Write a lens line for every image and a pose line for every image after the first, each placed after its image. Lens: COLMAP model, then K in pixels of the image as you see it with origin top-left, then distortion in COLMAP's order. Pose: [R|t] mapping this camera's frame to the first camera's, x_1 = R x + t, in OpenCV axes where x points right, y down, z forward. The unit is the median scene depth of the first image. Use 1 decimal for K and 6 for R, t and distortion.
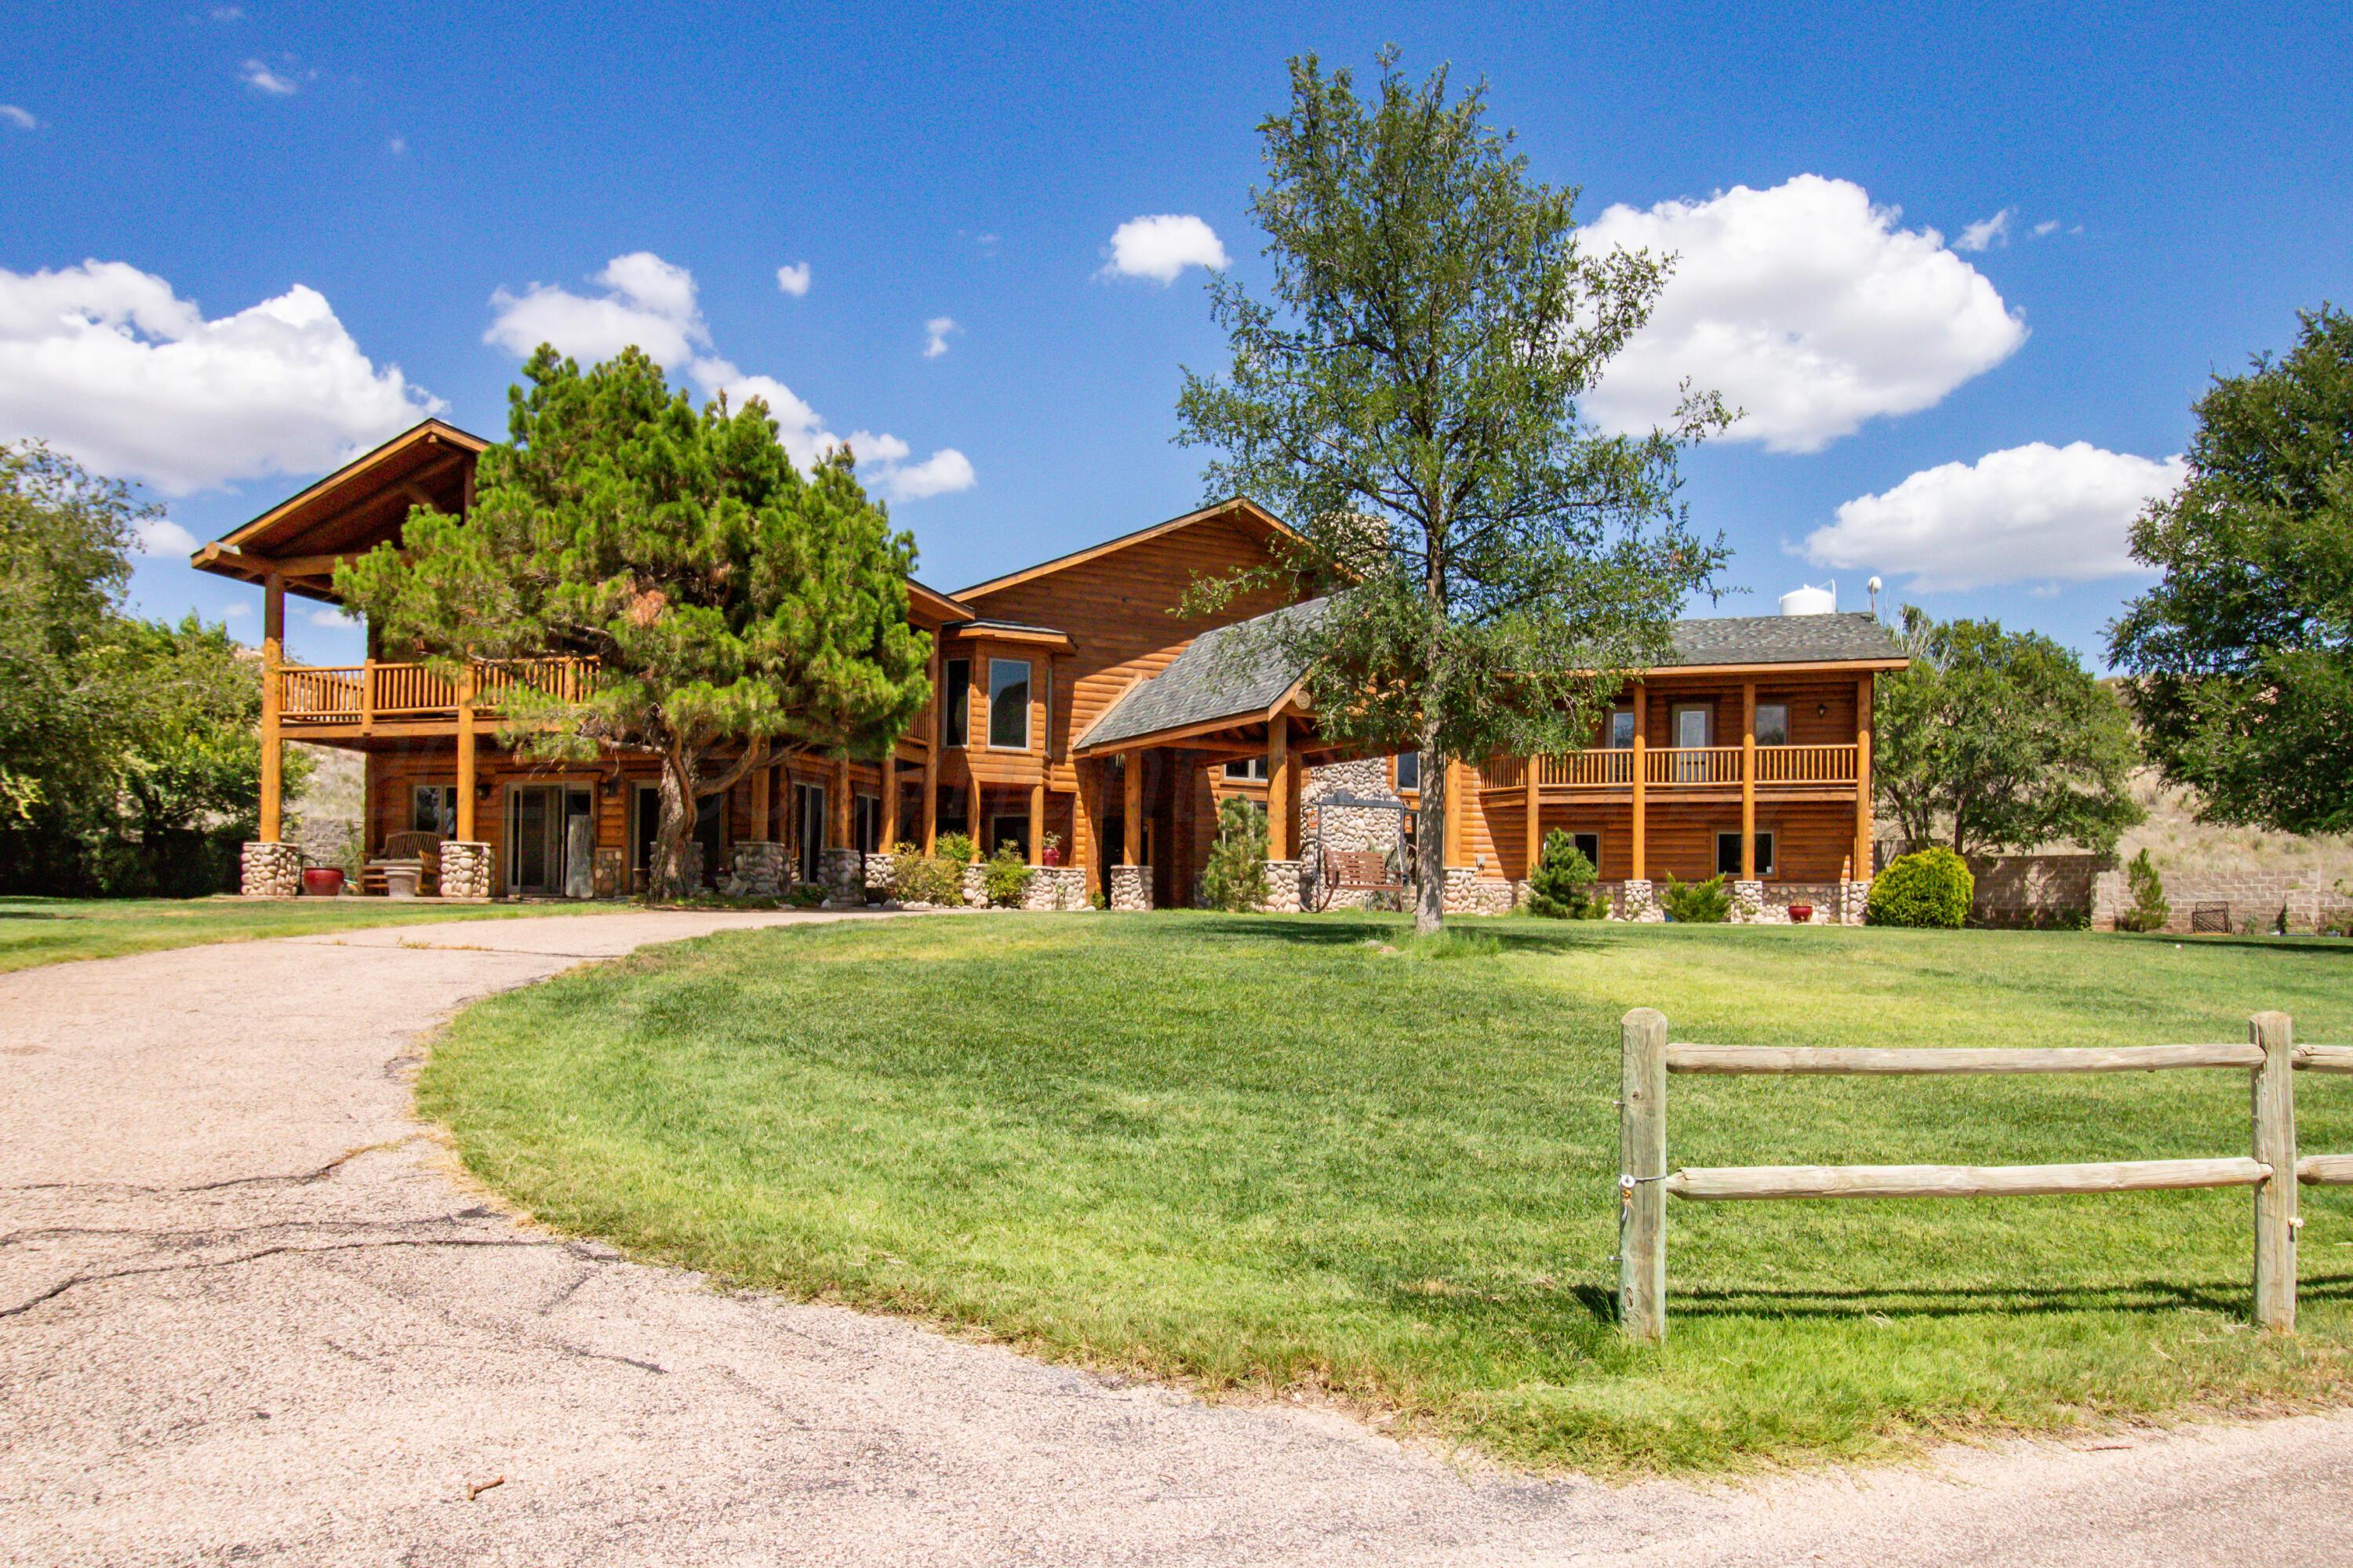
lens RADIAL K [[1838.5, 0, 1178.9], [0, 1838.5, 780.9], [0, 0, 1]] dist [0.000739, 0.010663]
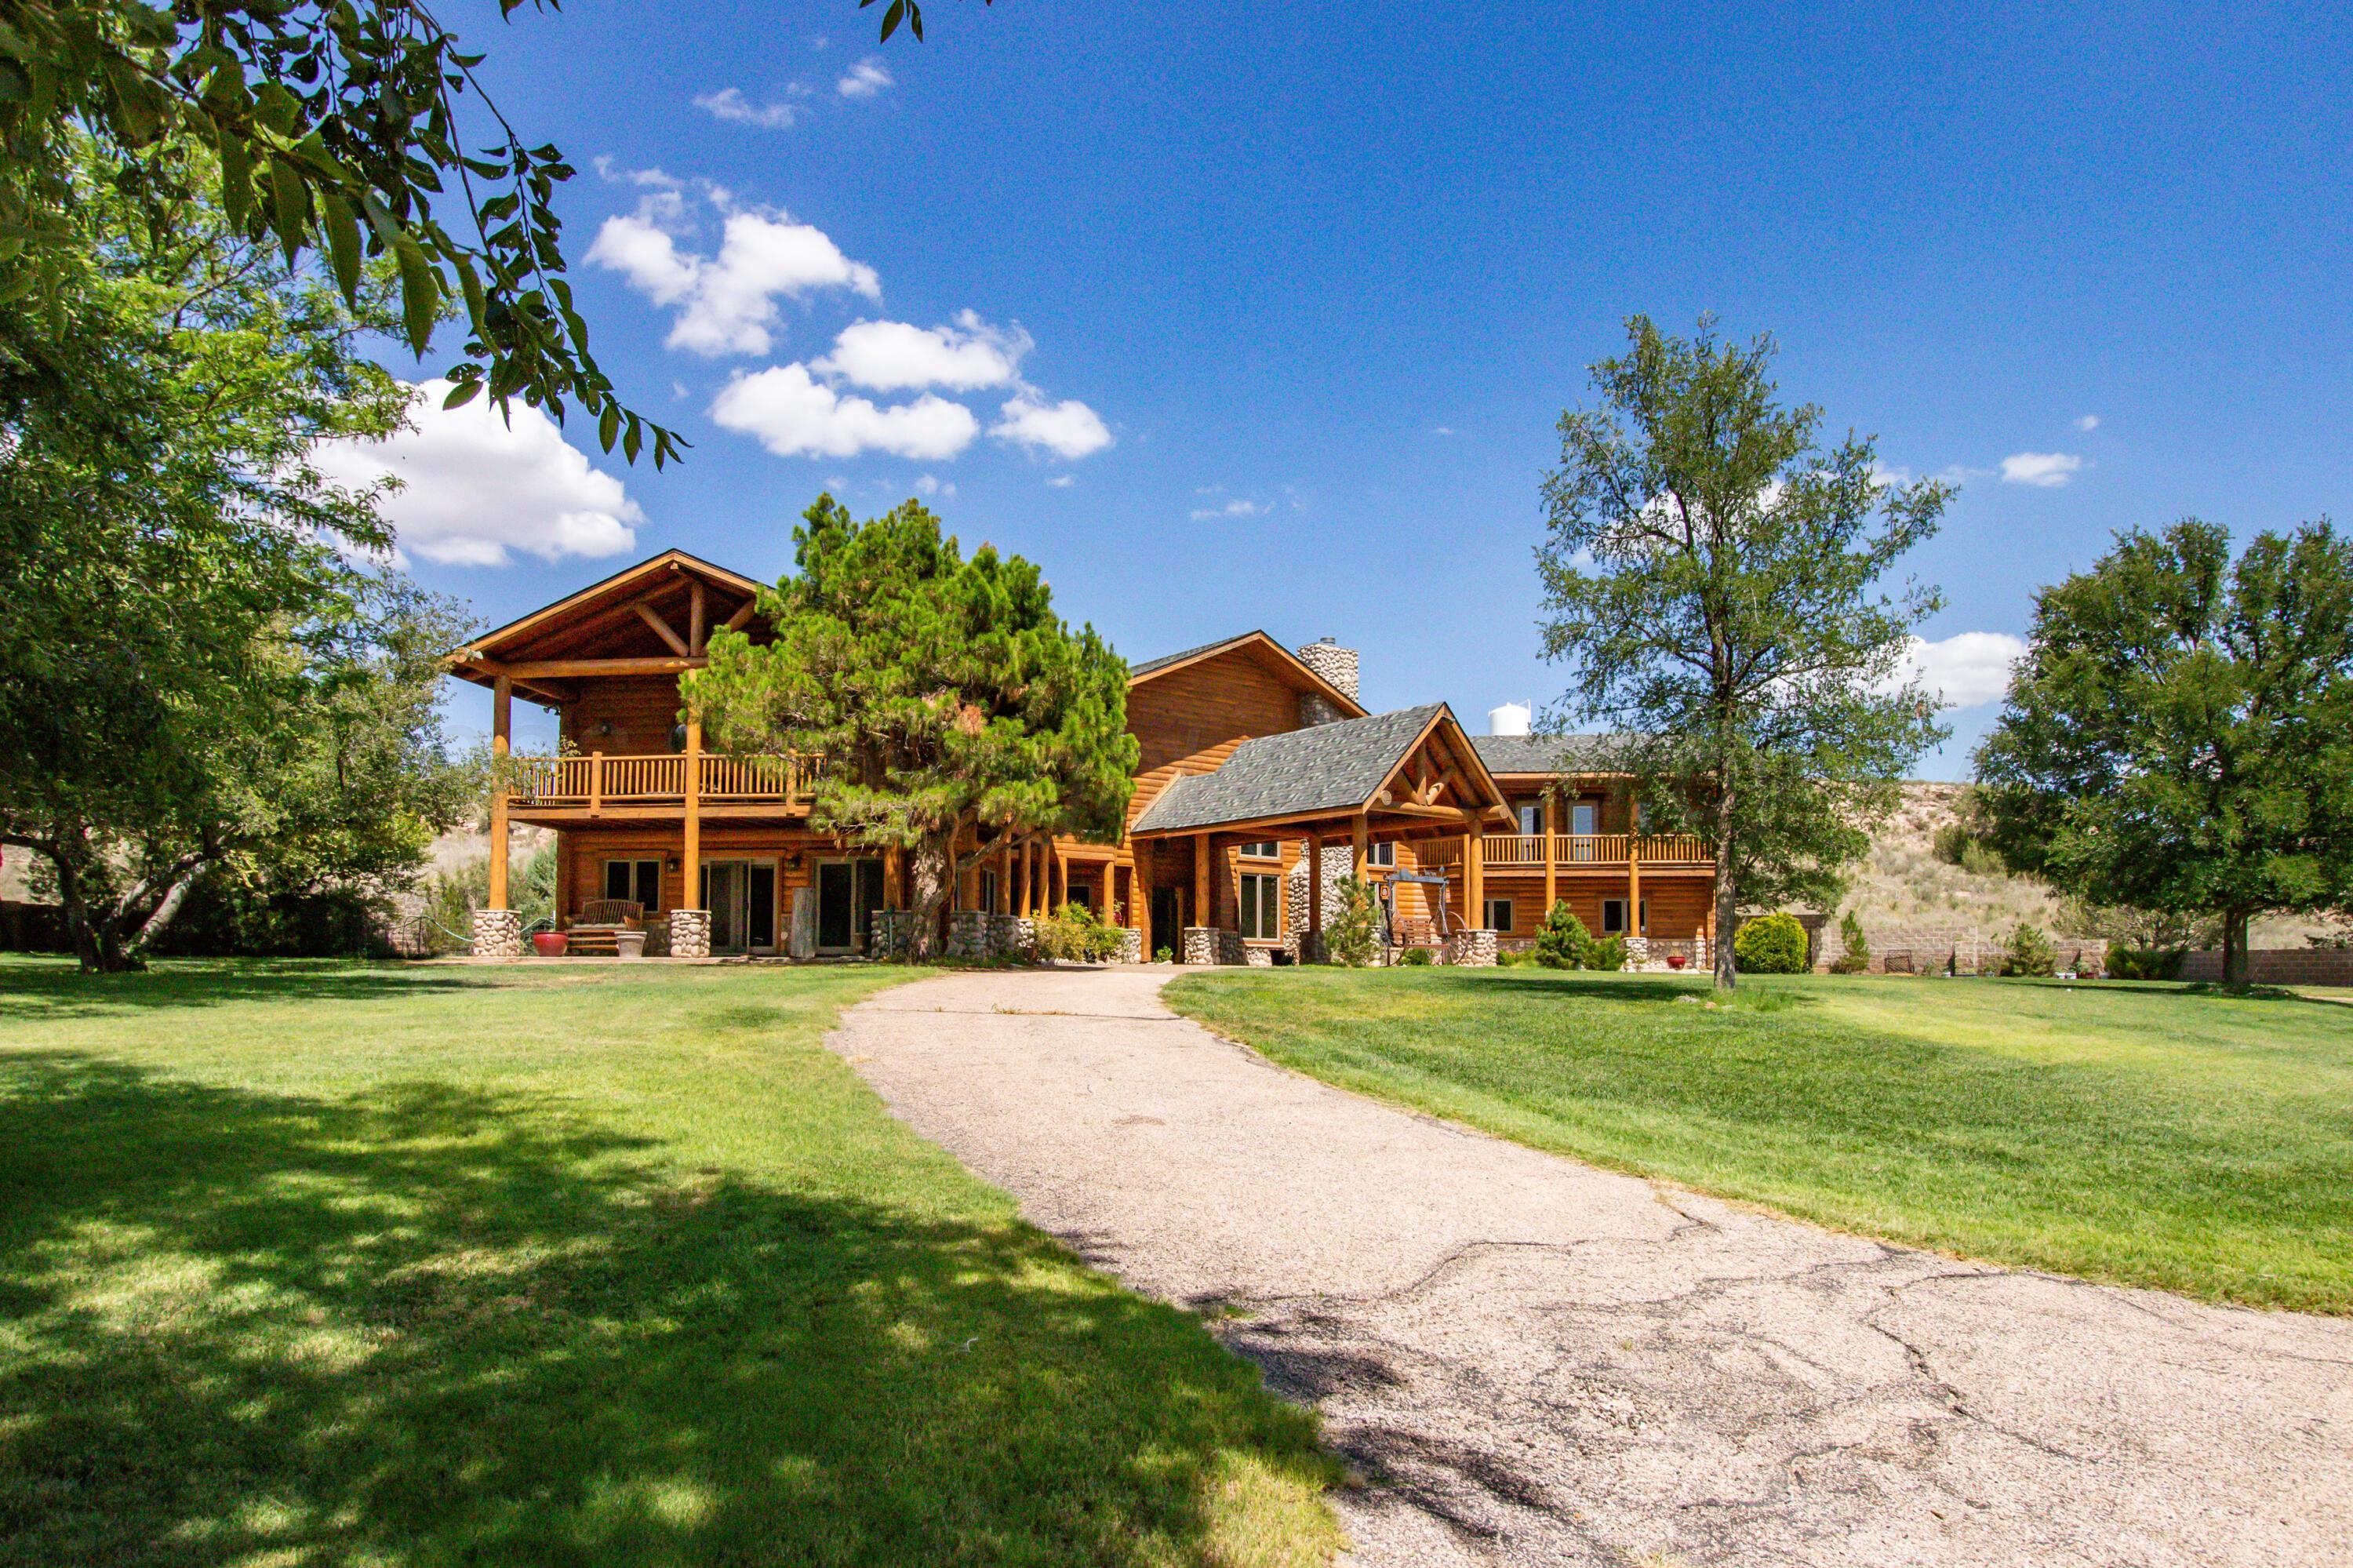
lens RADIAL K [[1491.7, 0, 1176.1], [0, 1491.7, 805.9], [0, 0, 1]] dist [-0.007006, -0.006152]
pose [[0.986875, 0.012458, 0.161006, -0.230453], [-0.008100, 0.999584, -0.027696, -0.008812], [-0.161284, 0.026028, 0.986565, 0.012482]]
